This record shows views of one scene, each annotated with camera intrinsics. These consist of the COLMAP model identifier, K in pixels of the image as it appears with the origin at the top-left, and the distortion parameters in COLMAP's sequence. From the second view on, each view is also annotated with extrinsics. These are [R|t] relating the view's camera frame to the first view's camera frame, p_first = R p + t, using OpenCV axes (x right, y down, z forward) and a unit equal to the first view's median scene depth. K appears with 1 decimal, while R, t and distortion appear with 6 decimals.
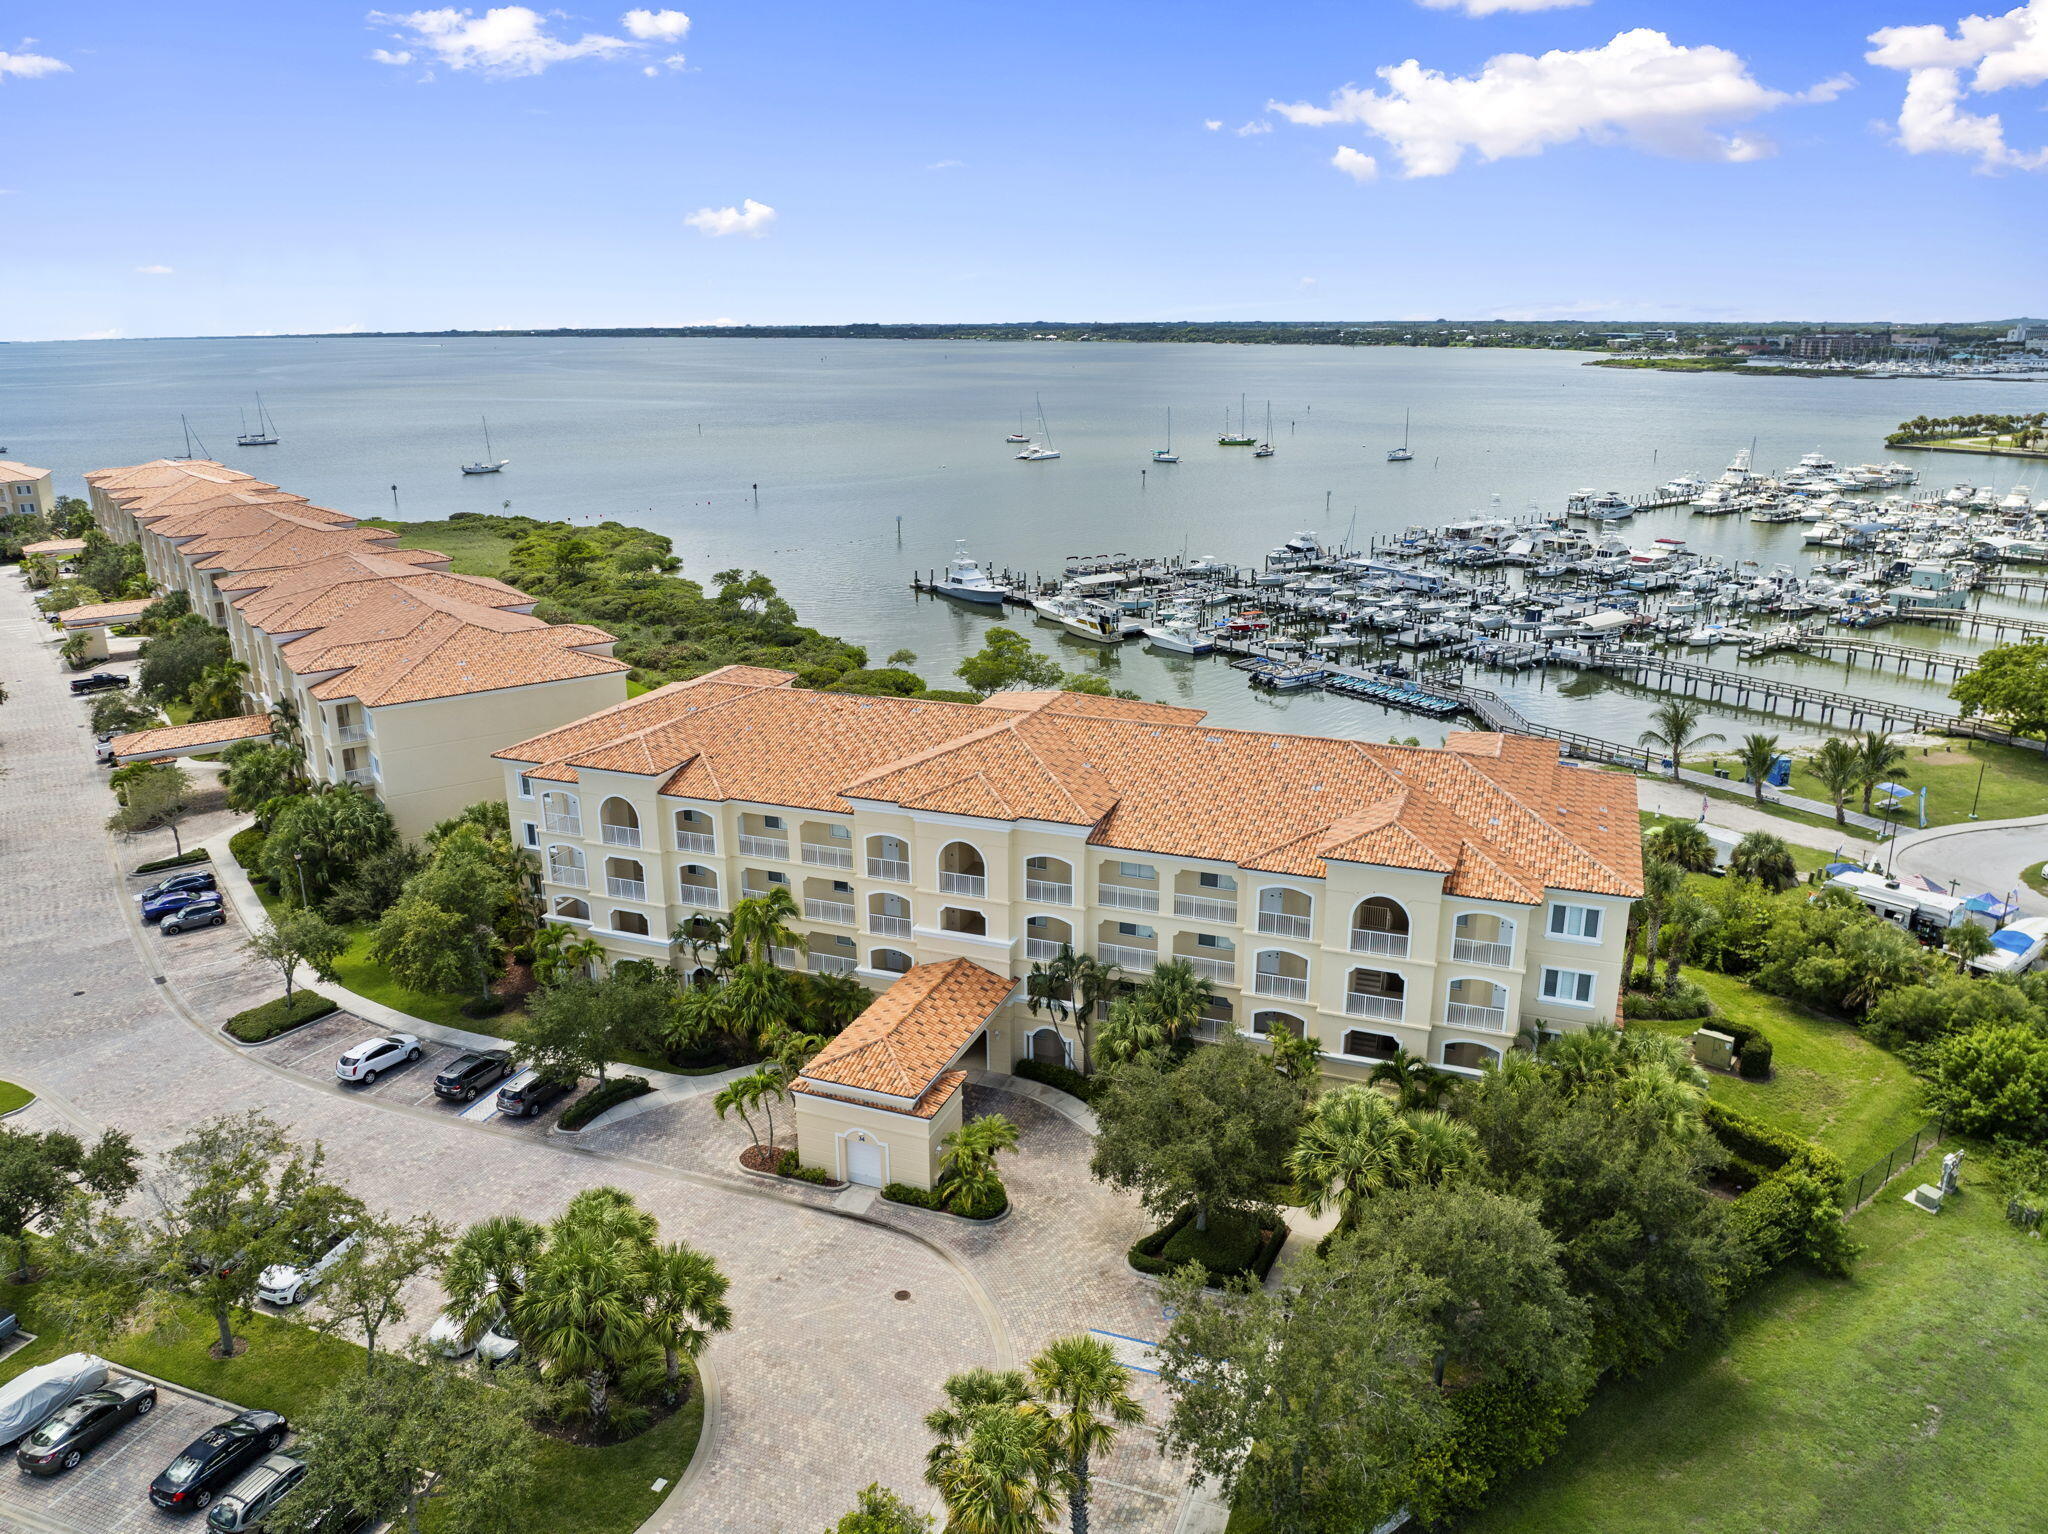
lens RADIAL K [[1433.9, 0, 1010.6], [0, 1433.9, 767.3], [0, 0, 1]] dist [-0.035164, -0.001310]
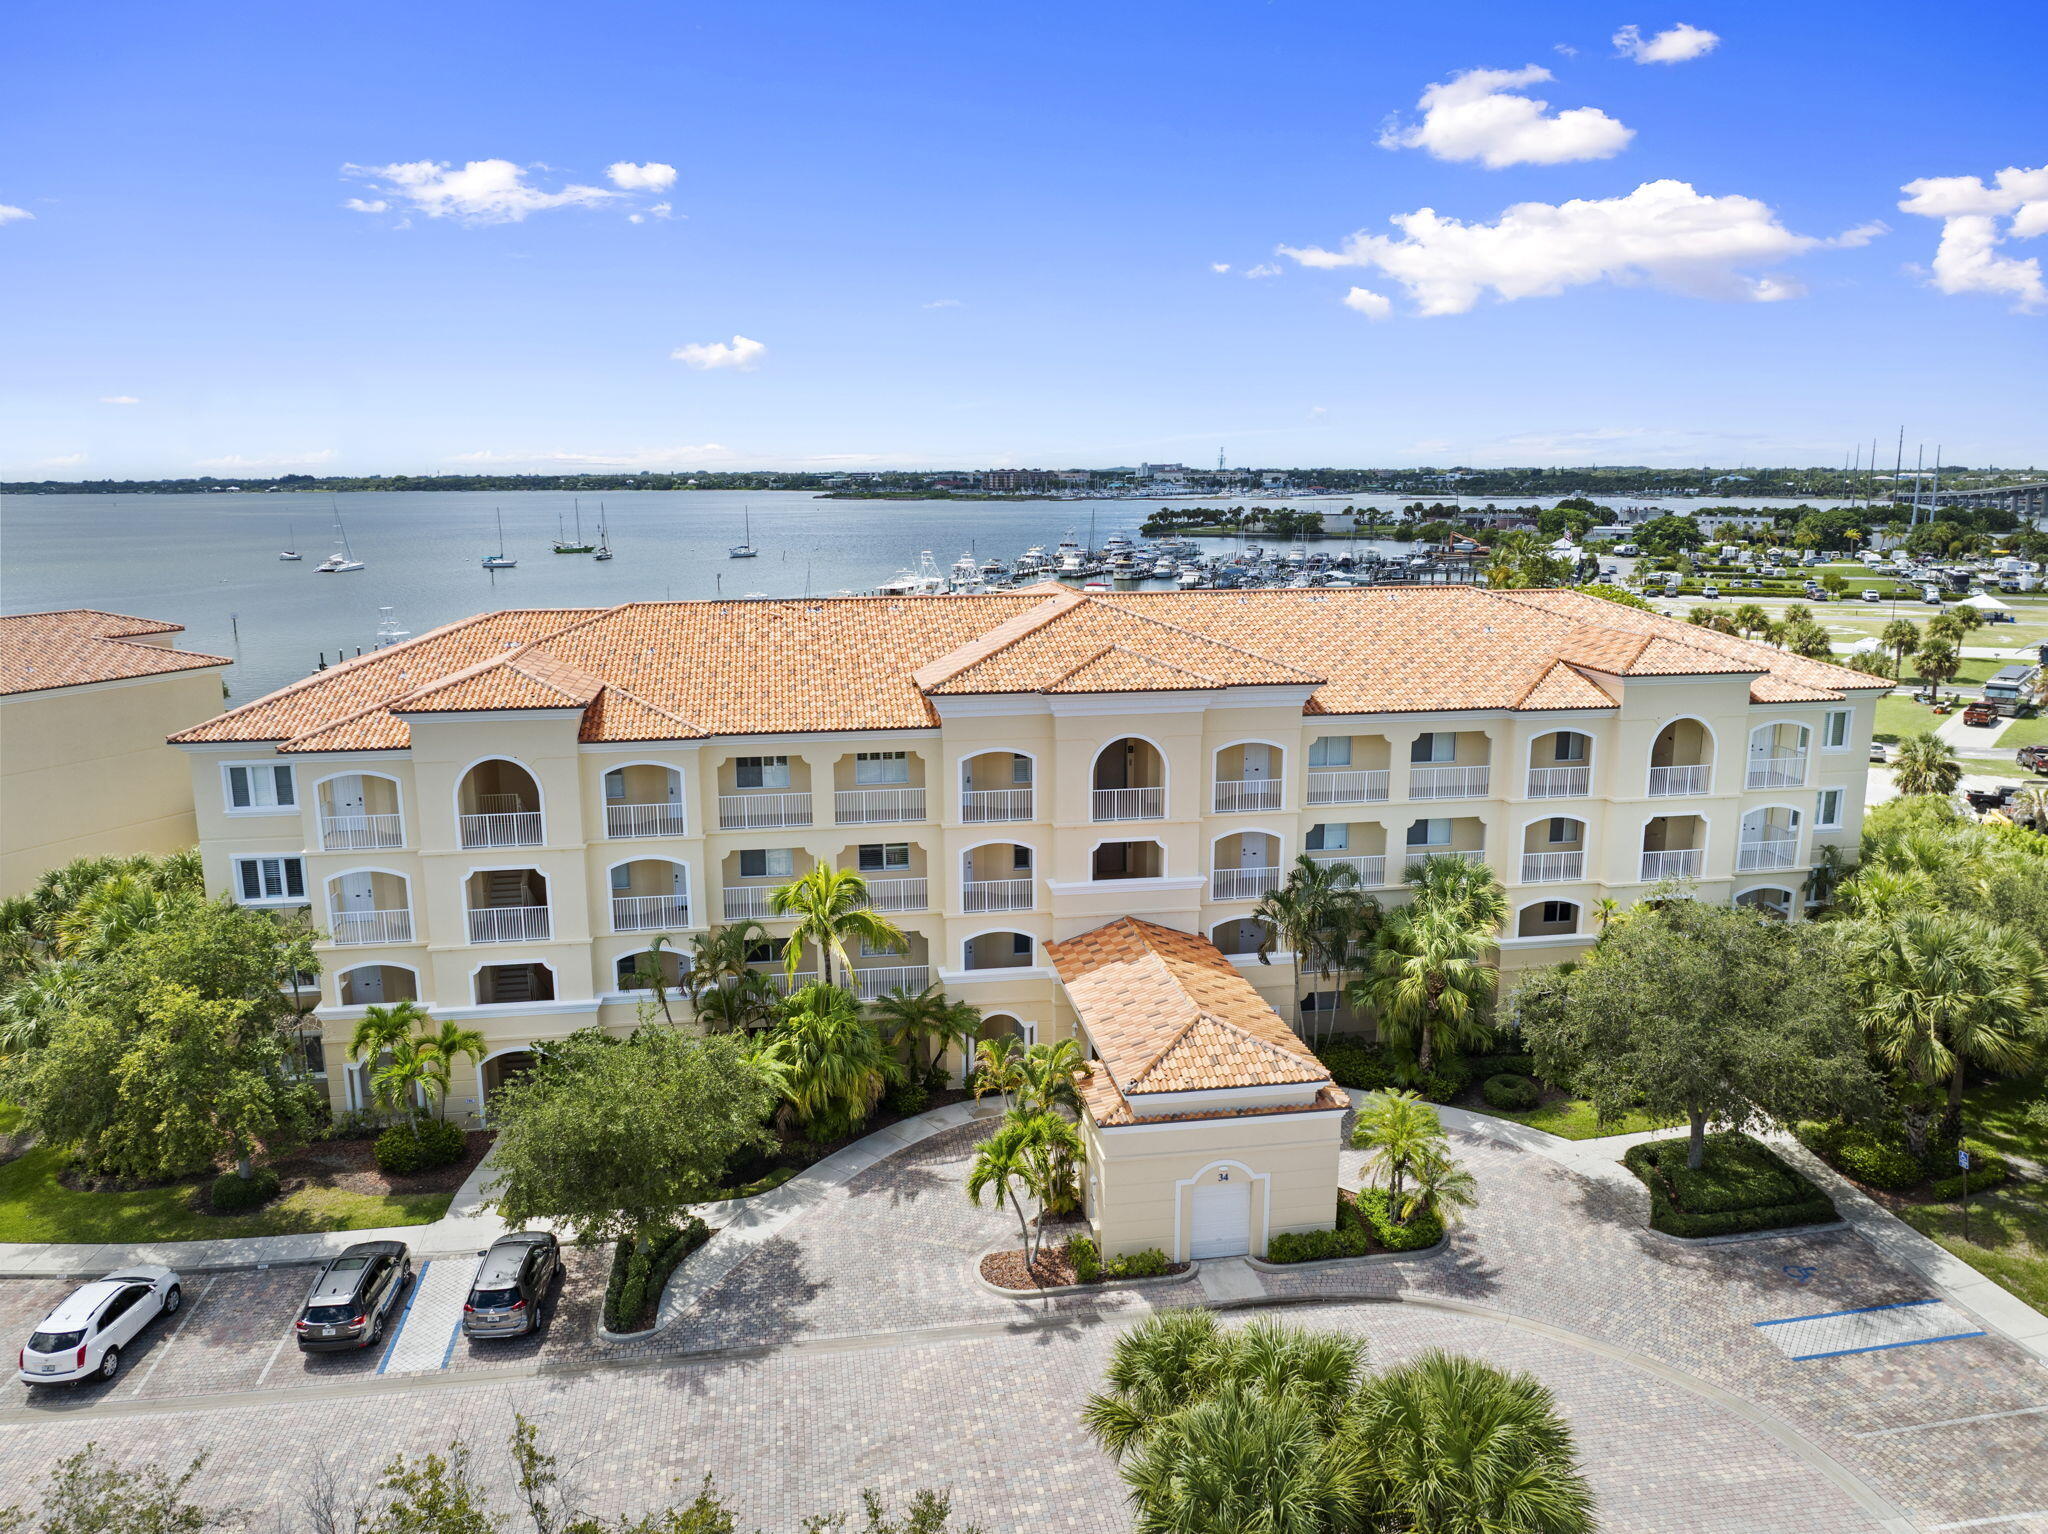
lens RADIAL K [[1438.7, 0, 1013.1], [0, 1438.7, 765.0], [0, 0, 1]] dist [-0.032072, -0.003597]
pose [[0.862375, -0.097363, 0.496820, -0.414876], [0.148287, 0.986872, -0.063995, 0.098285], [-0.484067, 0.128860, 0.865491, 0.431310]]
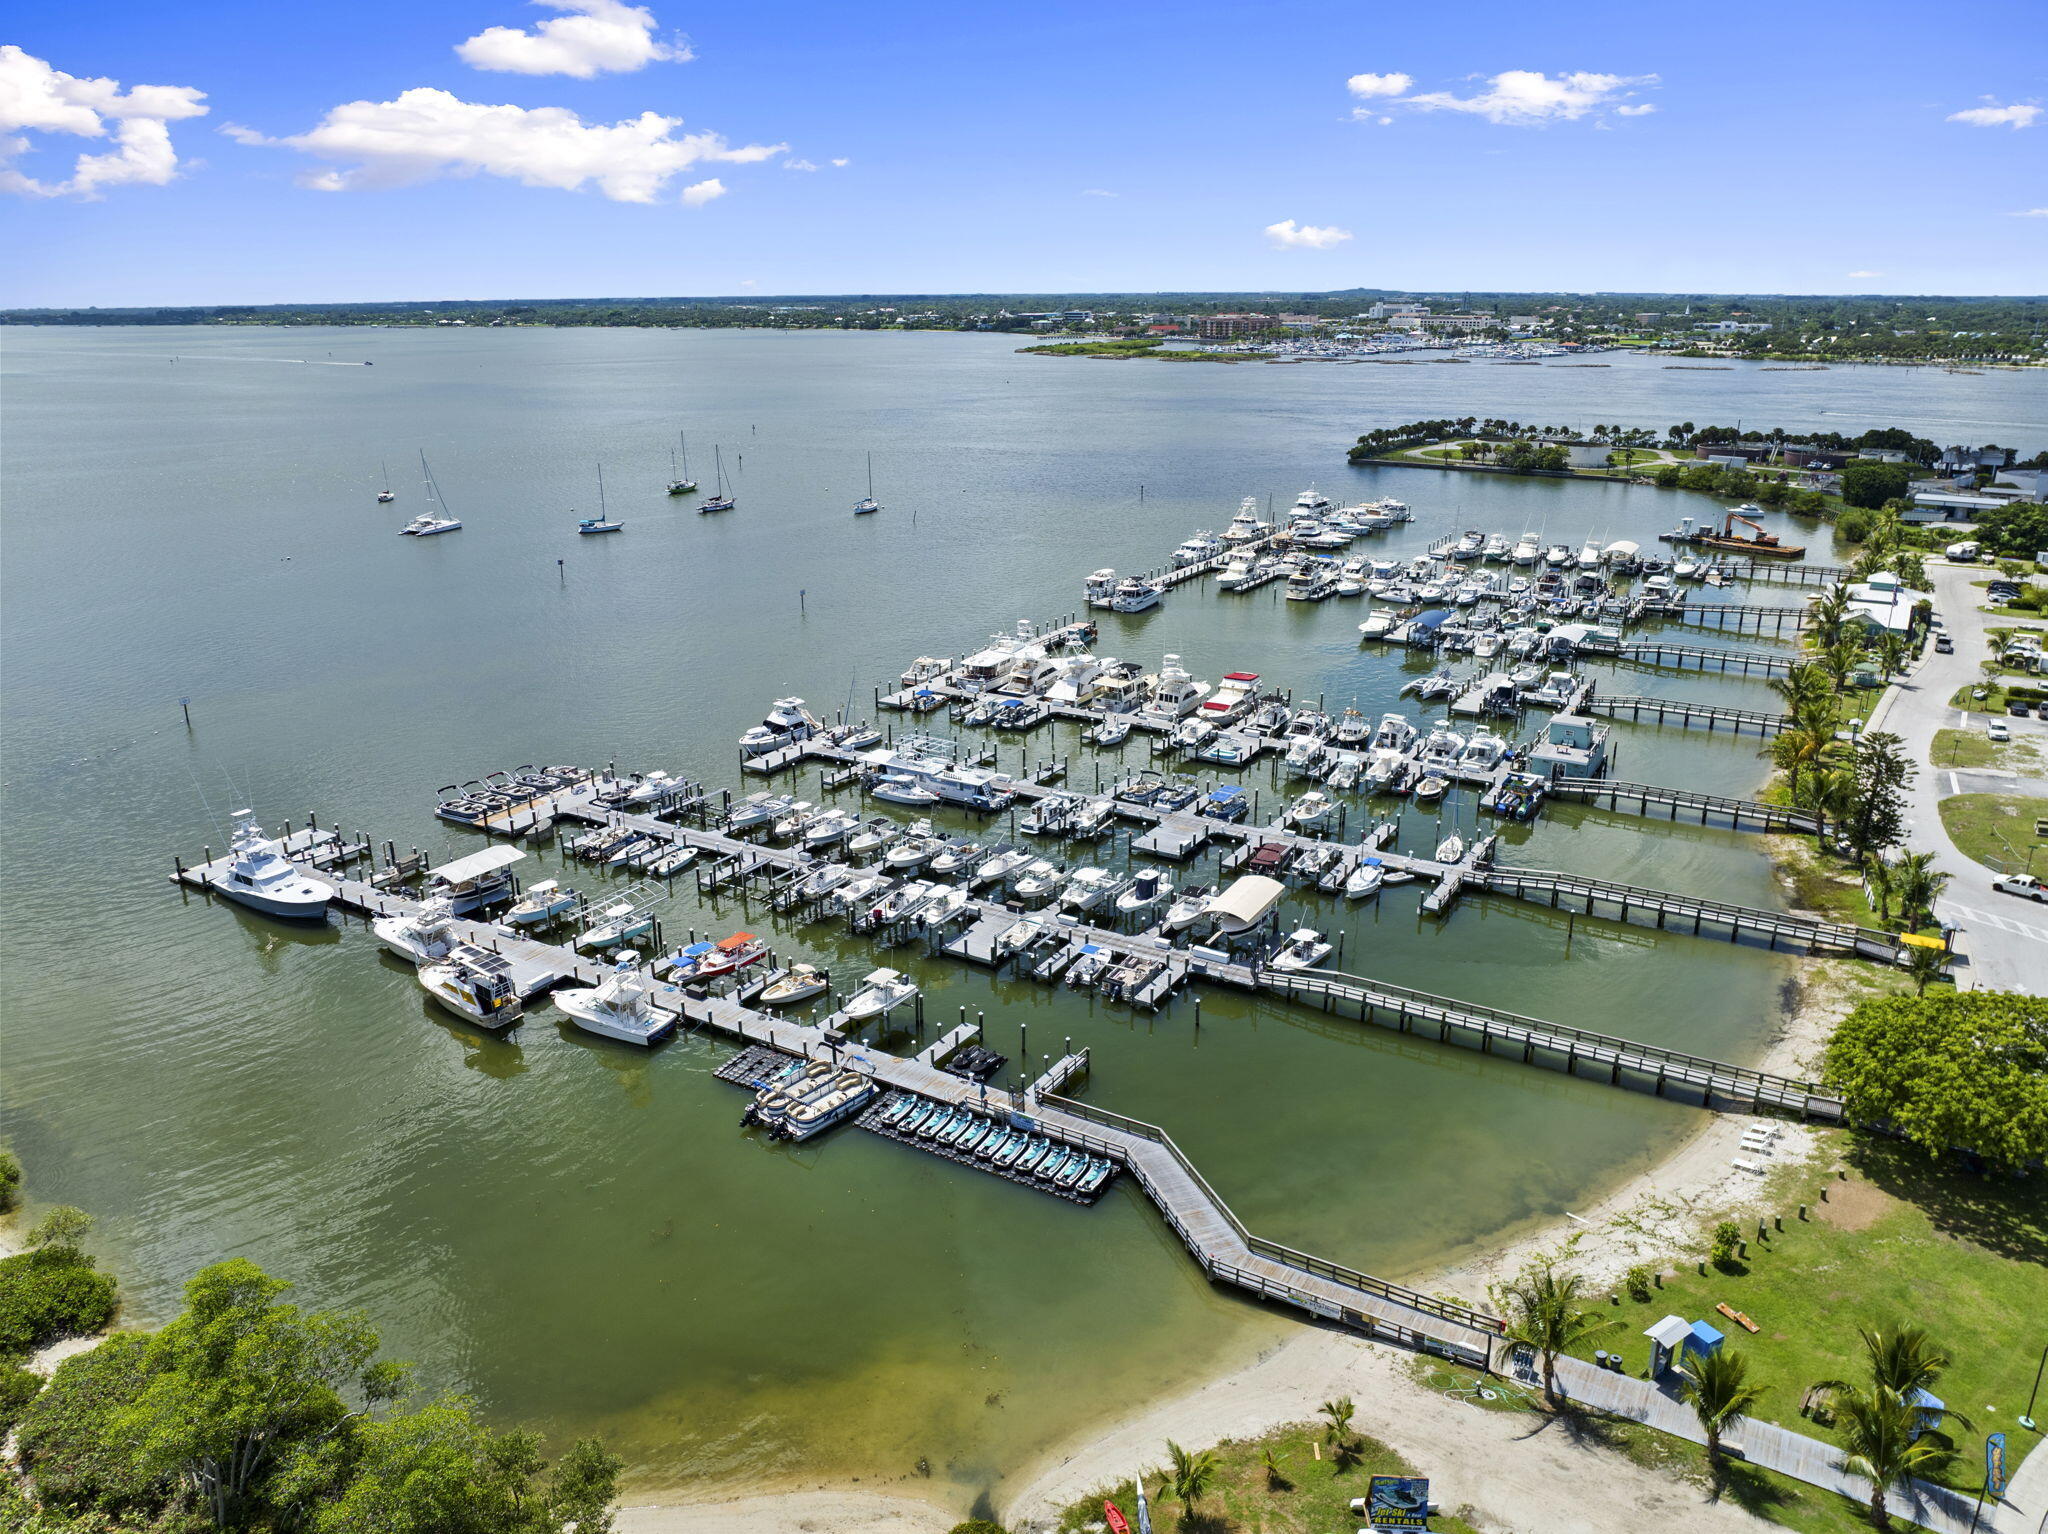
lens RADIAL K [[1445.9, 0, 1014.5], [0, 1445.9, 762.1], [0, 0, 1]] dist [-0.038617, 0.000338]
pose [[0.928840, -0.115452, 0.352032, 0.175118], [0.111866, 0.993253, 0.030584, -0.484400], [-0.353187, 0.010973, 0.935488, 0.934561]]
